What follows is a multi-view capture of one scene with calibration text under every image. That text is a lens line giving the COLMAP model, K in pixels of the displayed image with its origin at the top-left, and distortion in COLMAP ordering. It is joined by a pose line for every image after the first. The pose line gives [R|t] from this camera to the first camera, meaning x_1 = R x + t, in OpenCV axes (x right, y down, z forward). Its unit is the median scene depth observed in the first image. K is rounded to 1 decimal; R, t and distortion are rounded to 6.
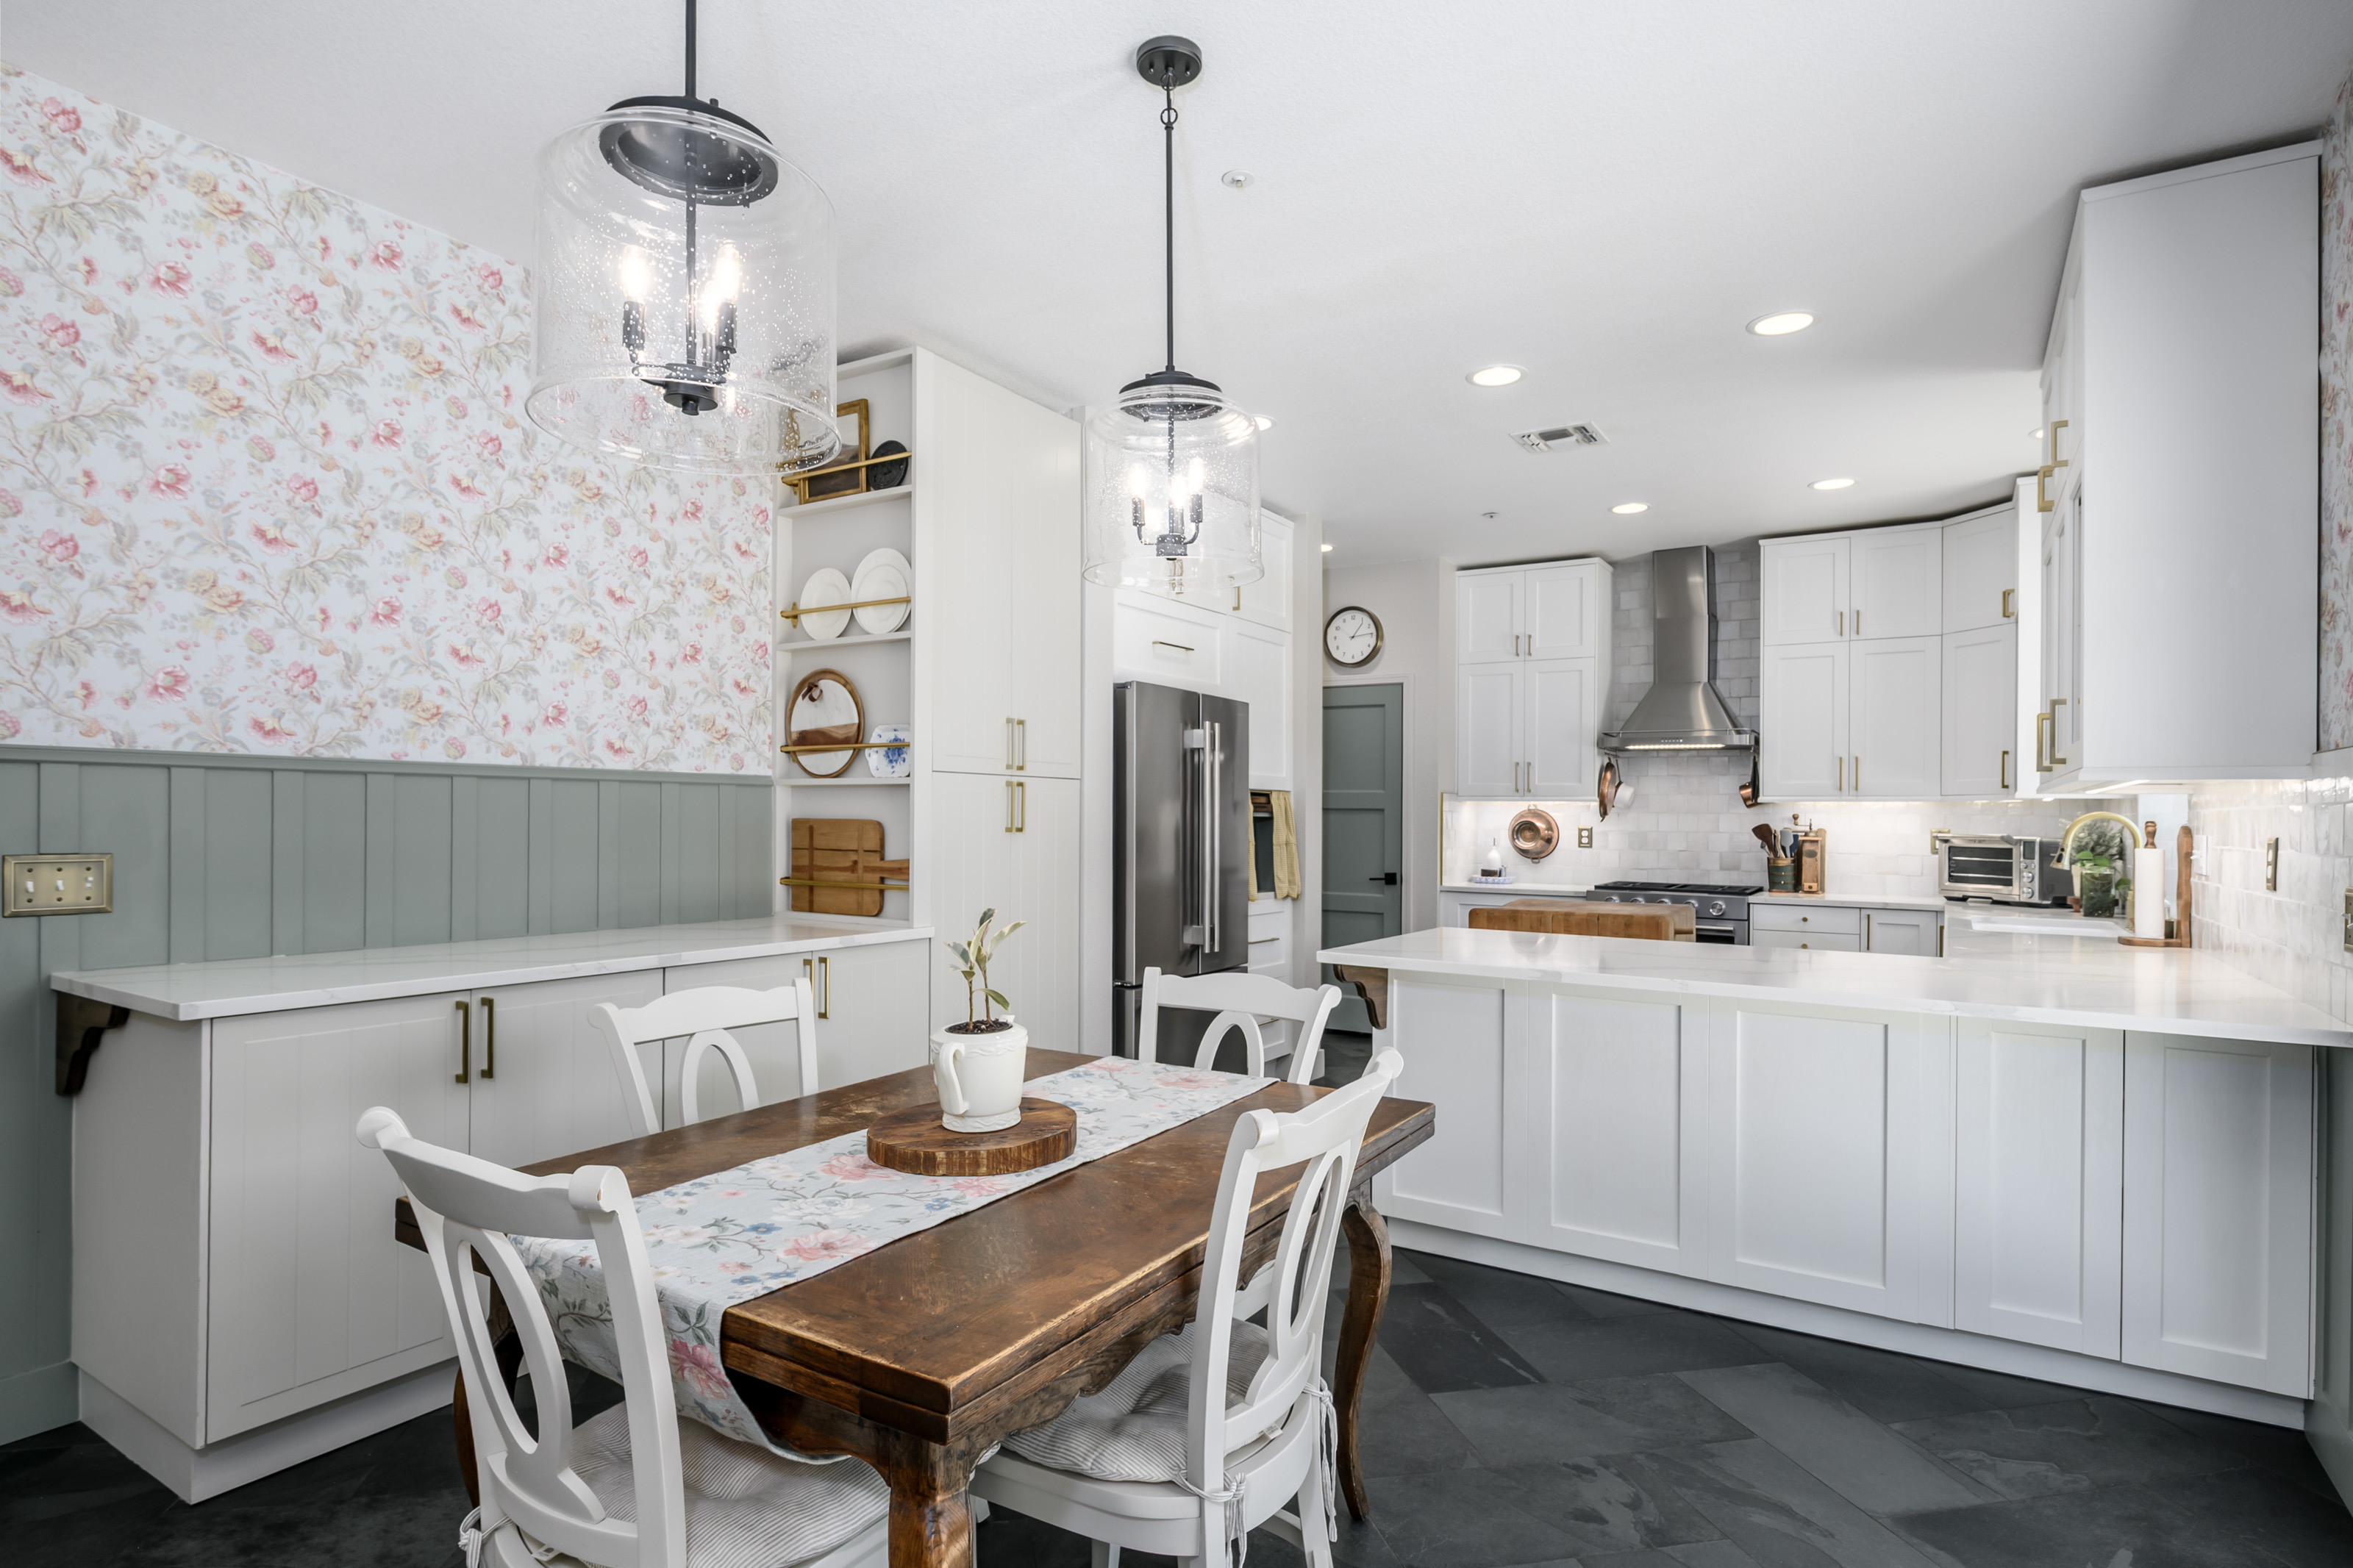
lens RADIAL K [[1221.3, 0, 1163.6], [0, 1221.3, 822.9], [0, 0, 1]] dist [0.003608, 0.000110]
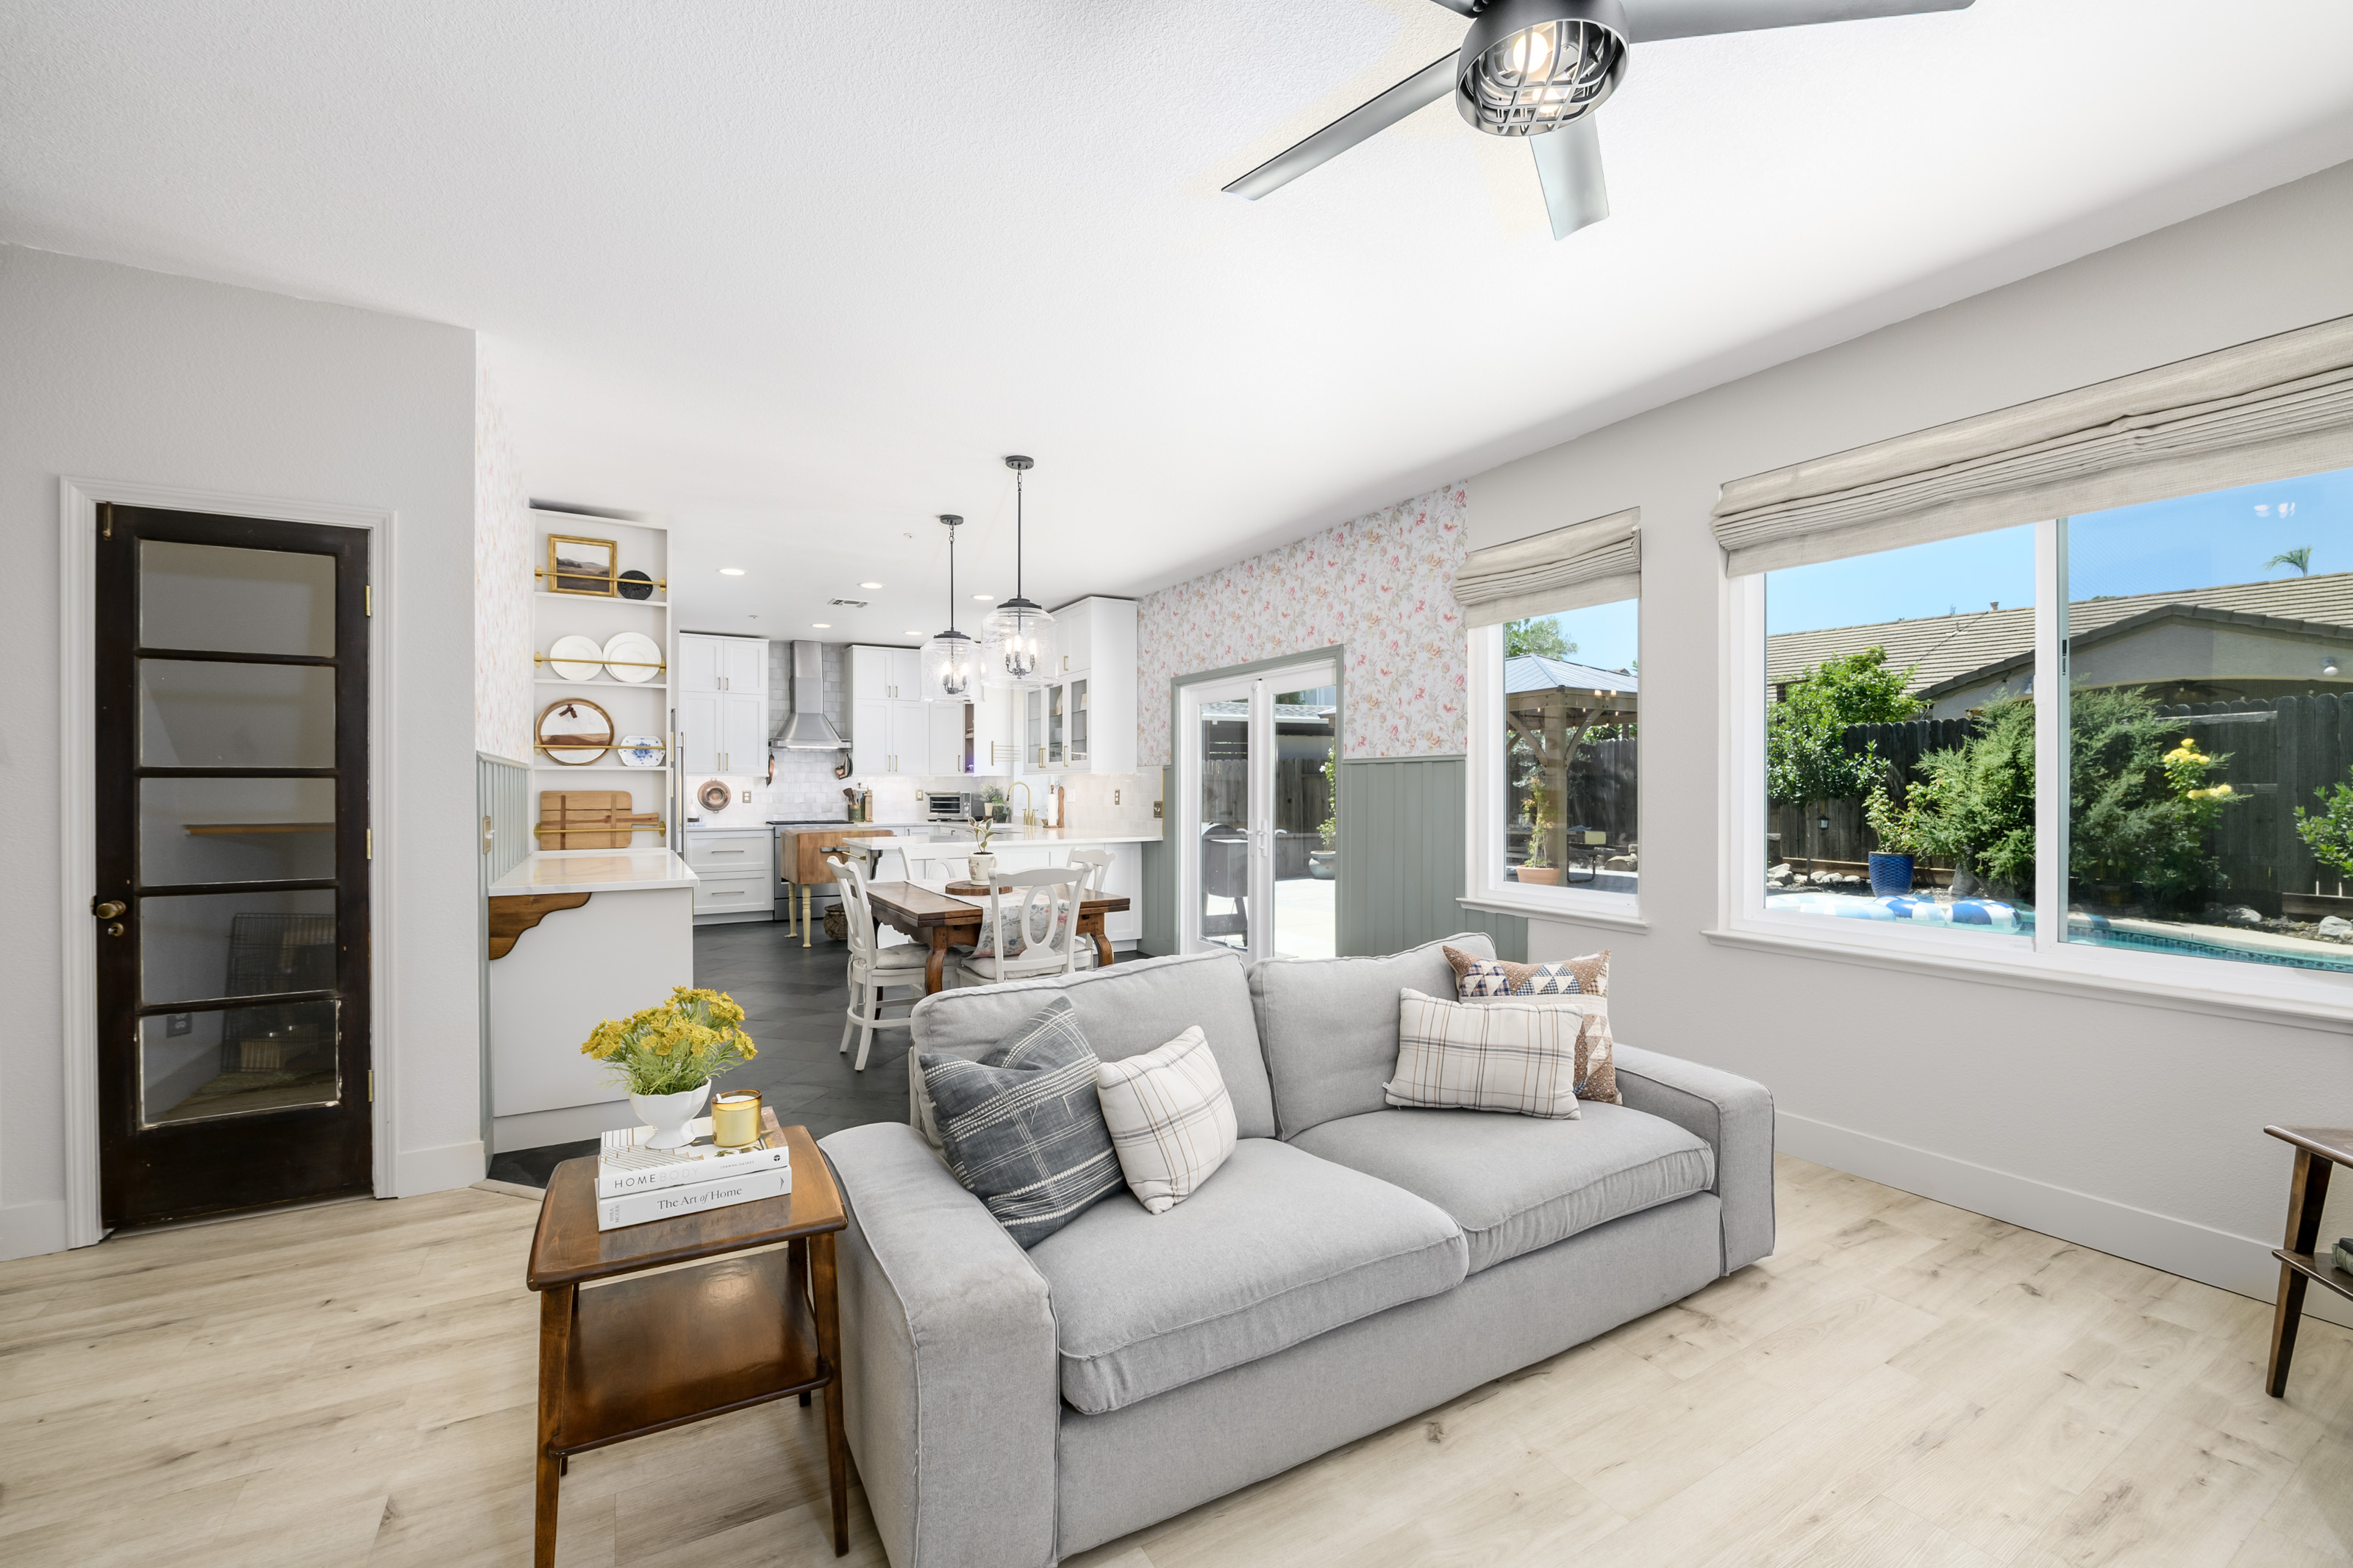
lens RADIAL K [[963.2, 0, 1172.8], [0, 963.2, 789.2], [0, 0, 1]] dist [-0.001511, -0.000256]
pose [[0.457831, -0.013009, 0.888944, -0.670711], [0.010525, 0.999902, 0.009213, -0.005608], [-0.888977, 0.005138, 0.457923, -0.180412]]
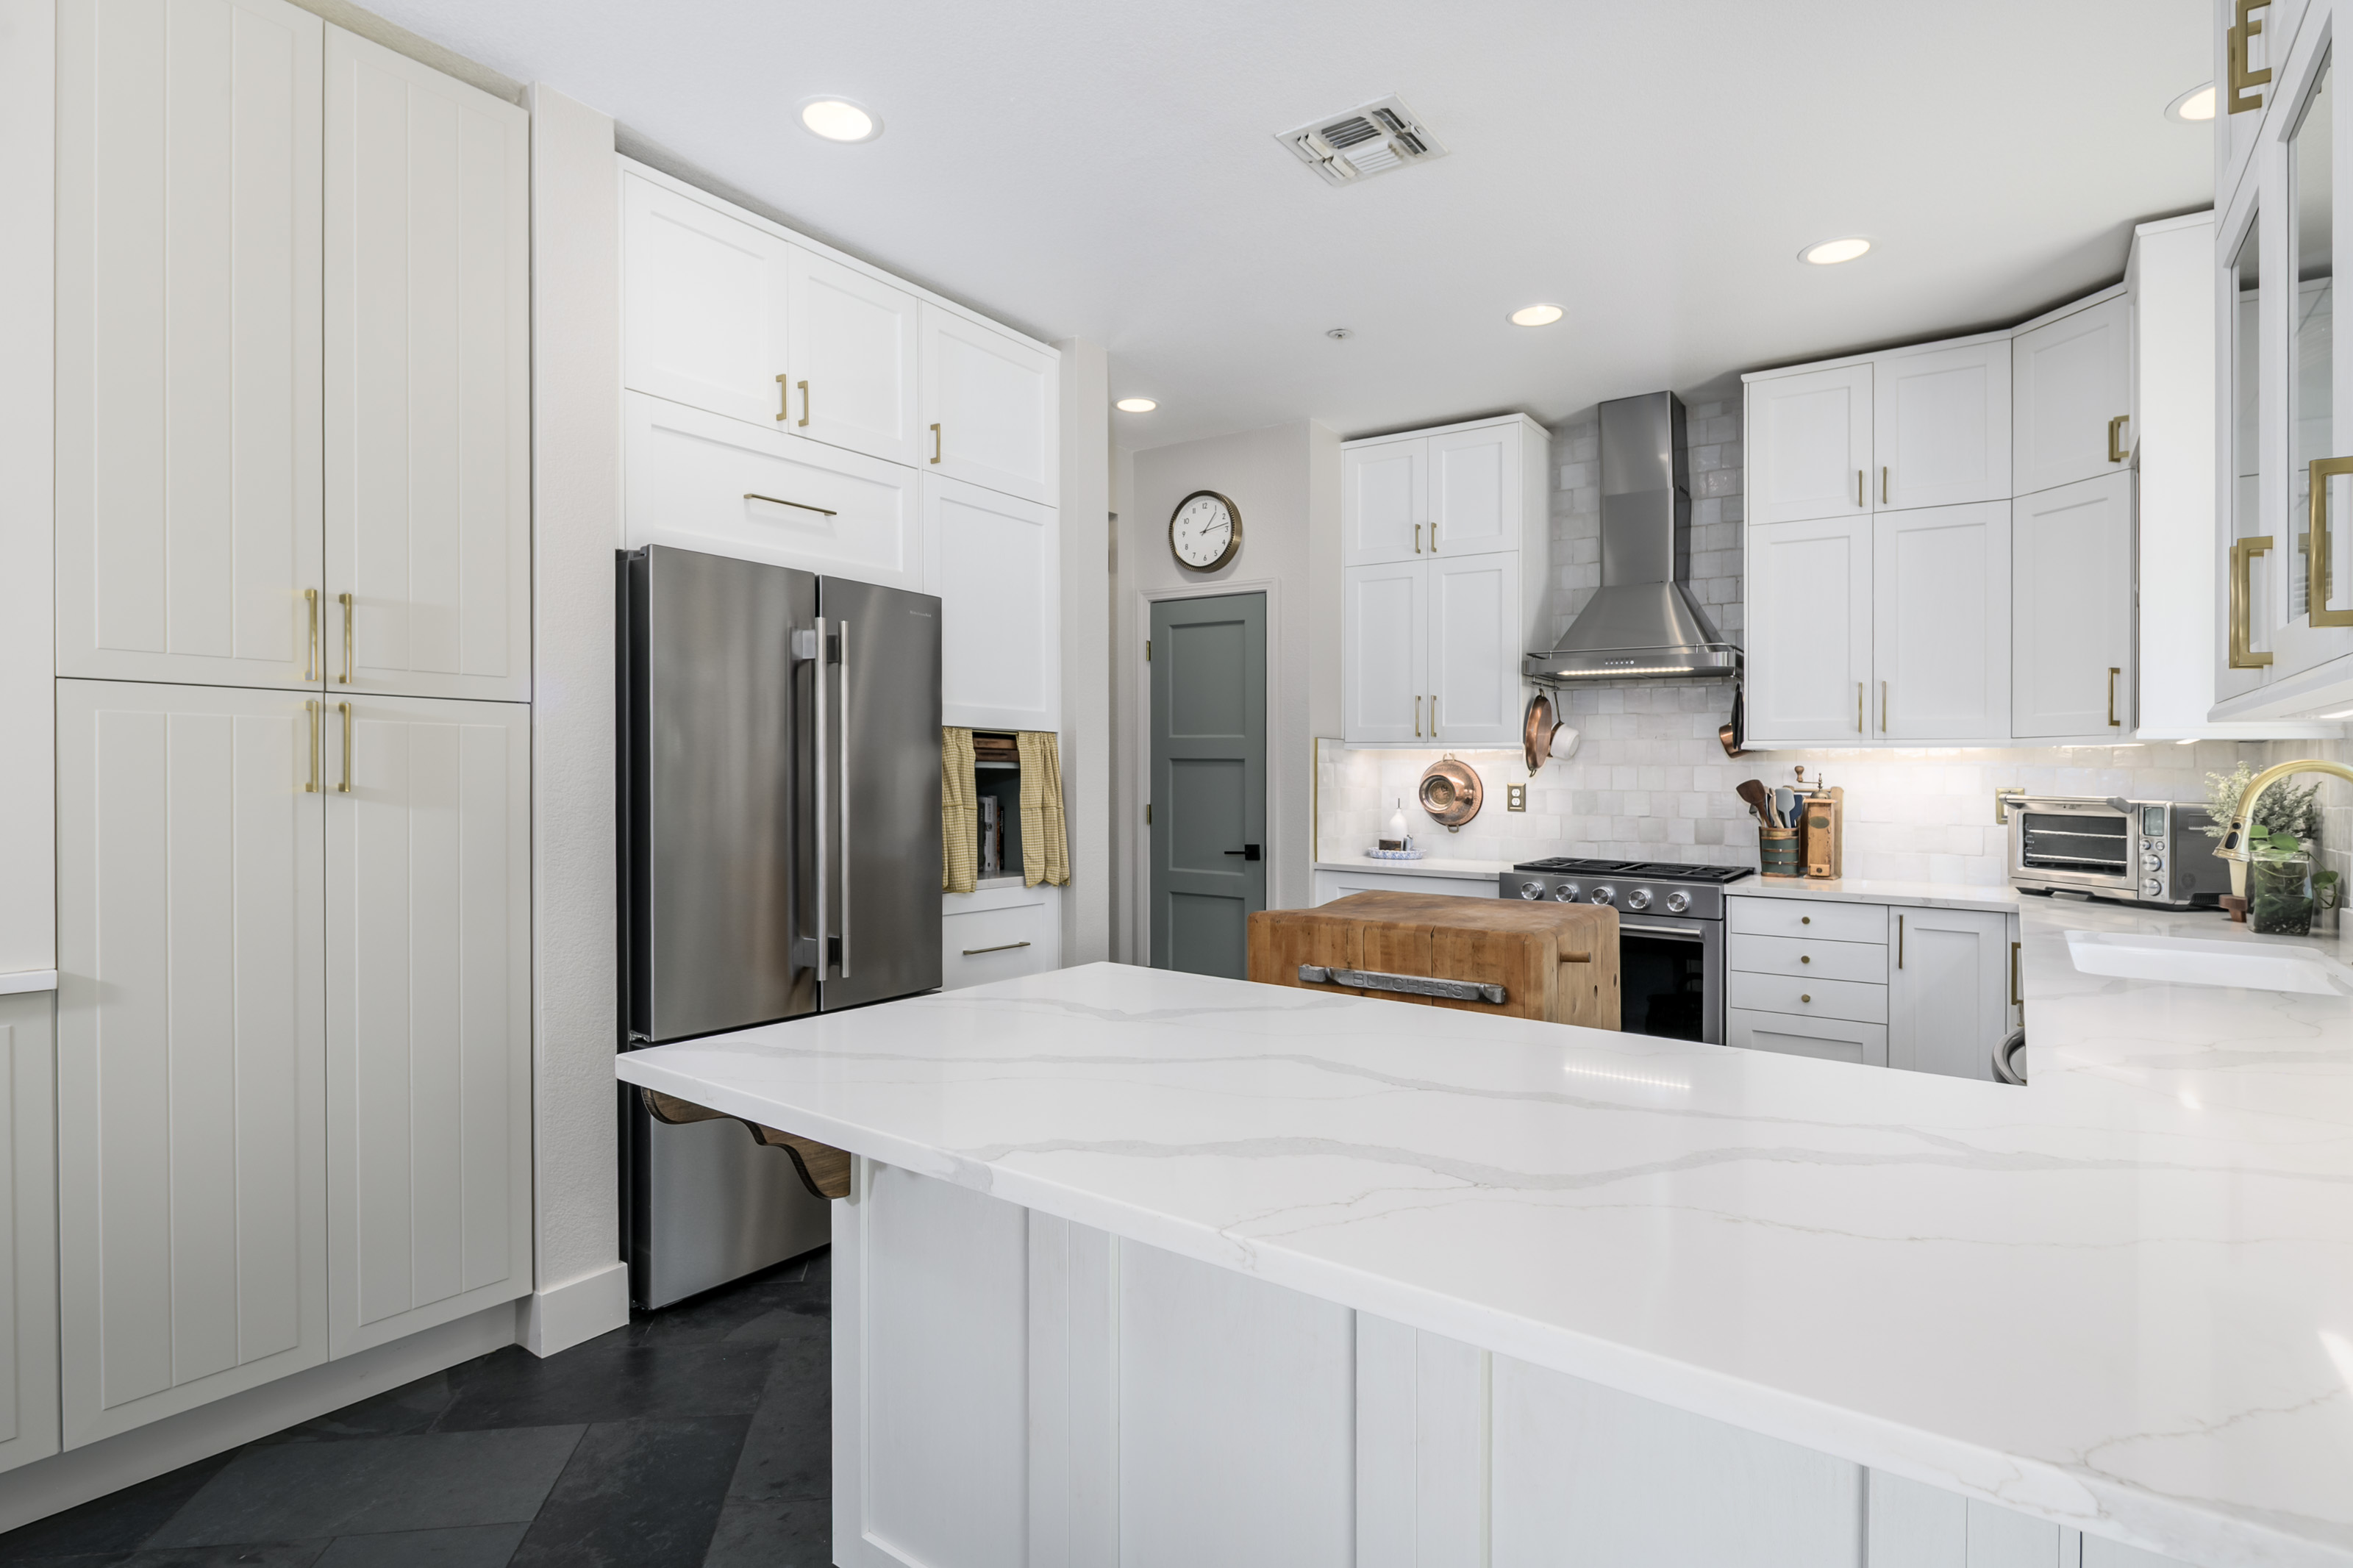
lens RADIAL K [[1175.7, 0, 1165.2], [0, 1175.7, 771.7], [0, 0, 1]] dist [-0.002826, -0.000161]
pose [[0.998452, 0.001147, -0.055605, 0.194997], [-0.001486, 0.999981, -0.006063, 0.000731], [0.055597, 0.006136, 0.998434, 0.311142]]
